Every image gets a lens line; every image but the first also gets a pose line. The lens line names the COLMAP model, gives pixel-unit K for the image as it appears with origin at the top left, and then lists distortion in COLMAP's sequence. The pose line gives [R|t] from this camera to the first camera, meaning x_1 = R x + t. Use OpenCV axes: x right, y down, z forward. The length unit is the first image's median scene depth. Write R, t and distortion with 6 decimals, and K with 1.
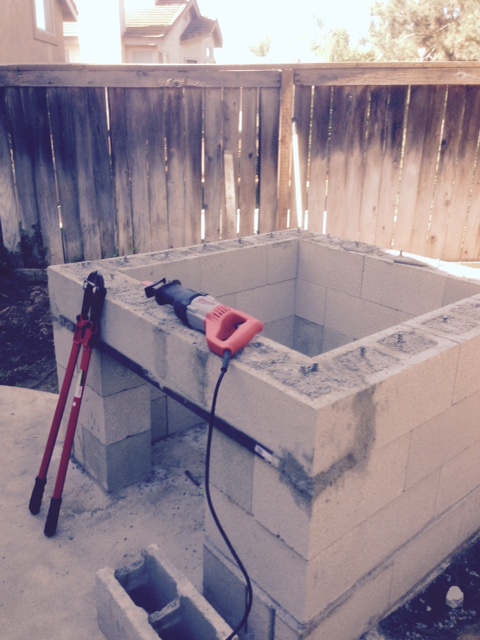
lens RADIAL K [[583.5, 0, 239.3], [0, 583.5, 338.0], [0, 0, 1]] dist [0.132458, -0.208029]
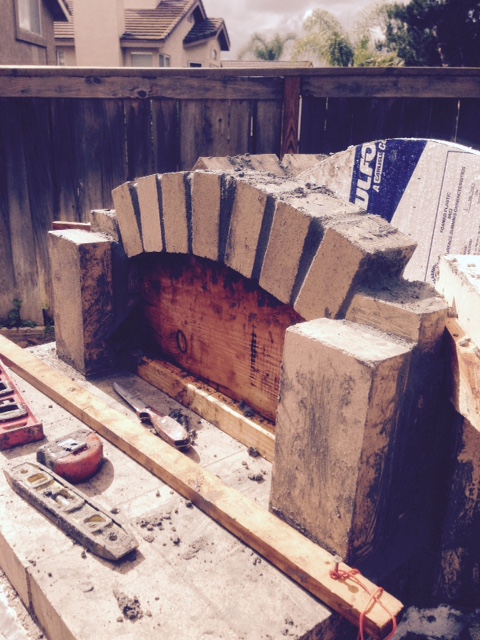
lens RADIAL K [[604.7, 0, 240.0], [0, 604.7, 320.0], [0, 0, 1]] dist [0.133683, -0.247945]
pose [[0.999859, 0.011208, -0.012509, 0.026500], [-0.011738, 0.999000, -0.043134, -0.106311], [0.012013, 0.043274, 0.998991, 0.231587]]
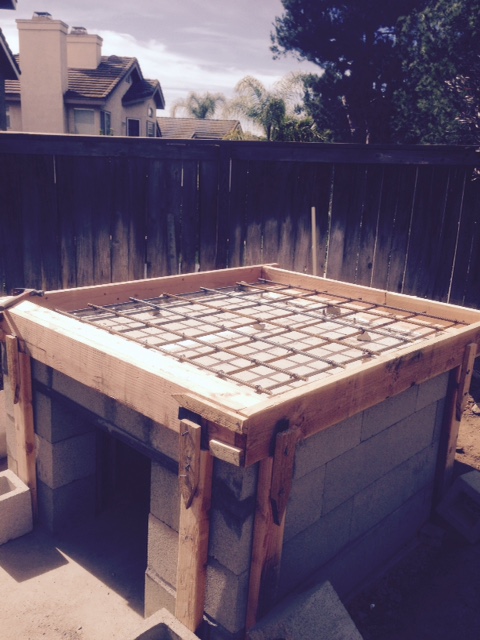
lens RADIAL K [[604.7, 0, 240.0], [0, 604.7, 320.0], [0, 0, 1]] dist [0.133683, -0.247945]
pose [[0.995238, 0.003132, 0.097420, -0.000105], [0.008589, 0.992778, -0.119657, 0.005789], [-0.097092, 0.119924, 0.988024, -0.075641]]
